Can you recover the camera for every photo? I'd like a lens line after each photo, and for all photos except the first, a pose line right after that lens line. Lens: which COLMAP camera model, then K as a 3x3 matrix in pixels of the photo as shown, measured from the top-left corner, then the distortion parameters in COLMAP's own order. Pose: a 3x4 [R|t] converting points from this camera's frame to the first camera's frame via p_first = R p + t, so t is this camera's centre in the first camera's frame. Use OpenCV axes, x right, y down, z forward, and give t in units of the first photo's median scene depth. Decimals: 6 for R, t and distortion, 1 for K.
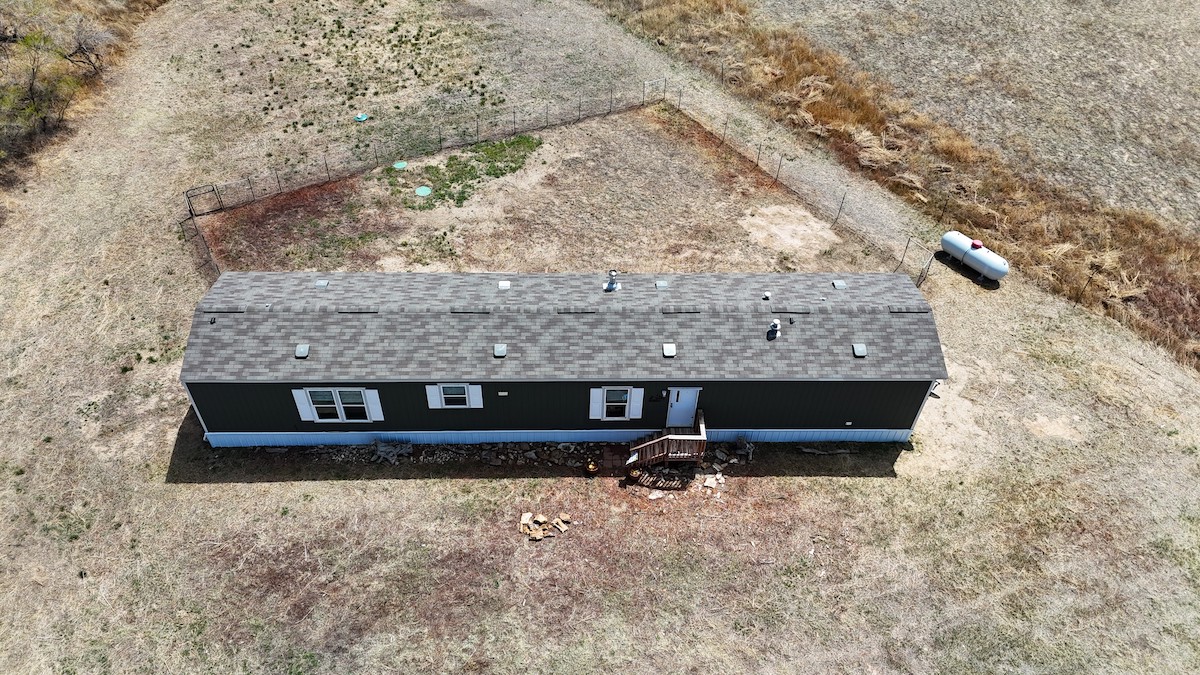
lens RADIAL K [[875.4, 0, 596.6], [0, 875.4, 330.9], [0, 0, 1]] dist [0.083915, -0.077763]
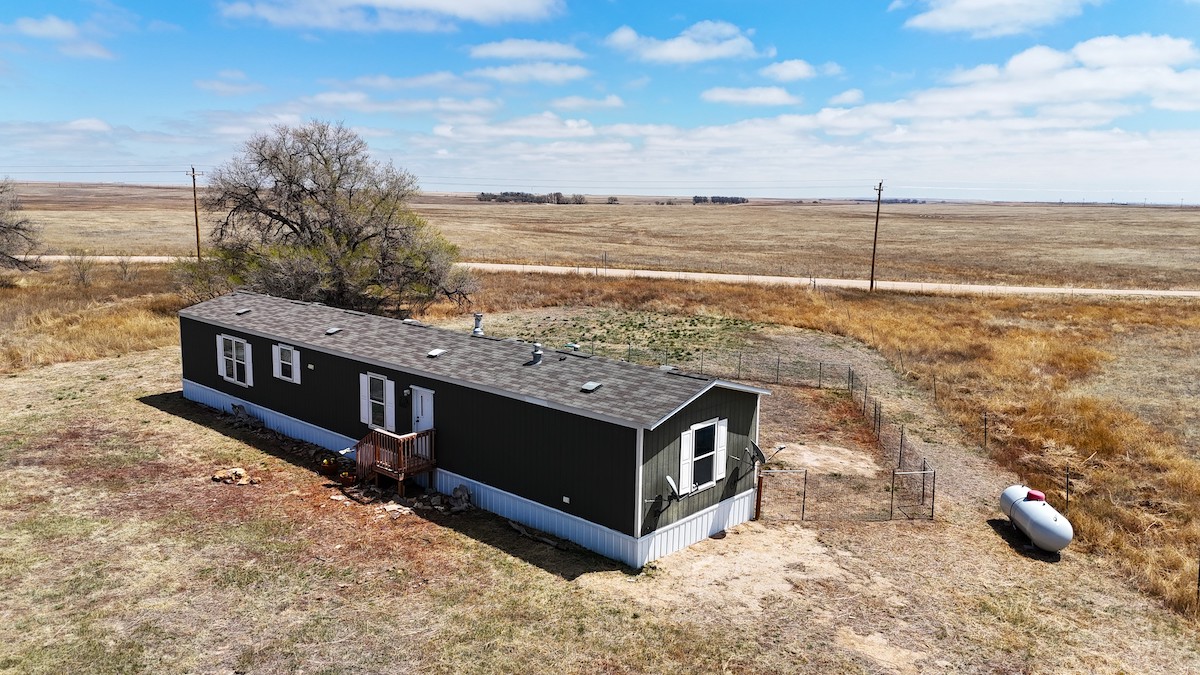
lens RADIAL K [[875.4, 0, 596.6], [0, 875.4, 330.9], [0, 0, 1]] dist [0.083915, -0.077763]
pose [[0.722932, 0.097063, -0.684067, 0.815050], [-0.492833, 0.766350, -0.412096, 0.294486], [0.484236, 0.635048, 0.601855, 0.518850]]
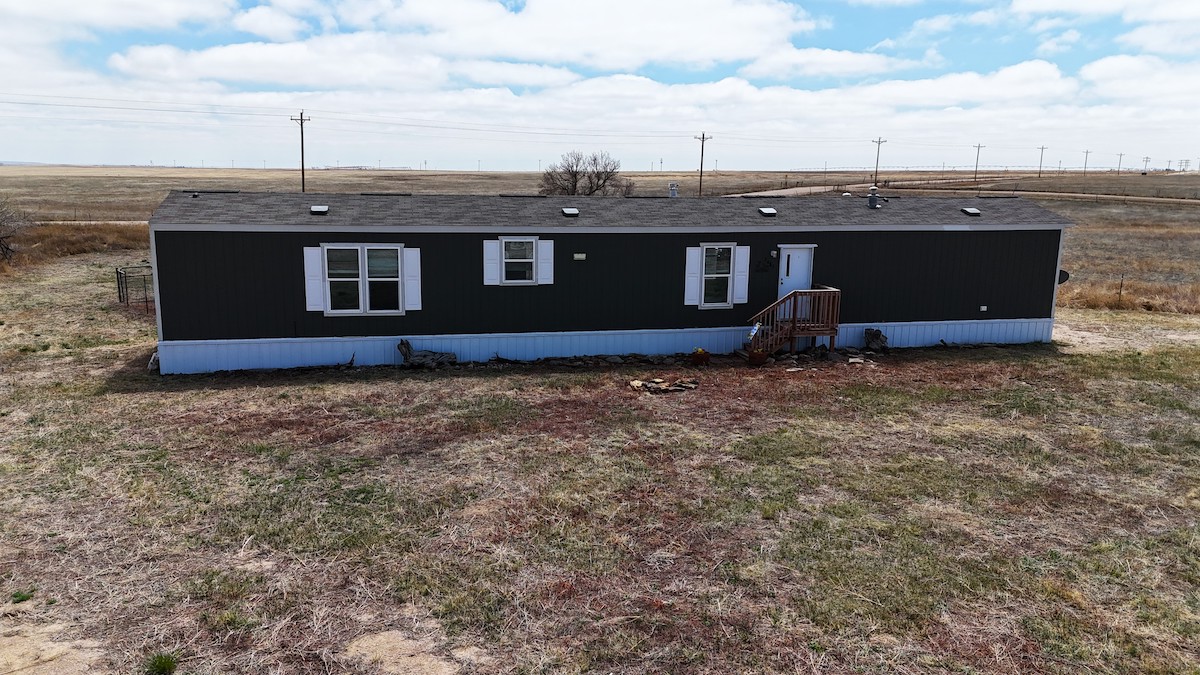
lens RADIAL K [[875.4, 0, 596.6], [0, 875.4, 330.9], [0, 0, 1]] dist [0.083915, -0.077763]
pose [[0.981721, -0.044942, 0.184944, -0.238617], [0.142649, 0.817033, -0.558667, 0.562688], [-0.125998, 0.574837, 0.808509, 0.400059]]
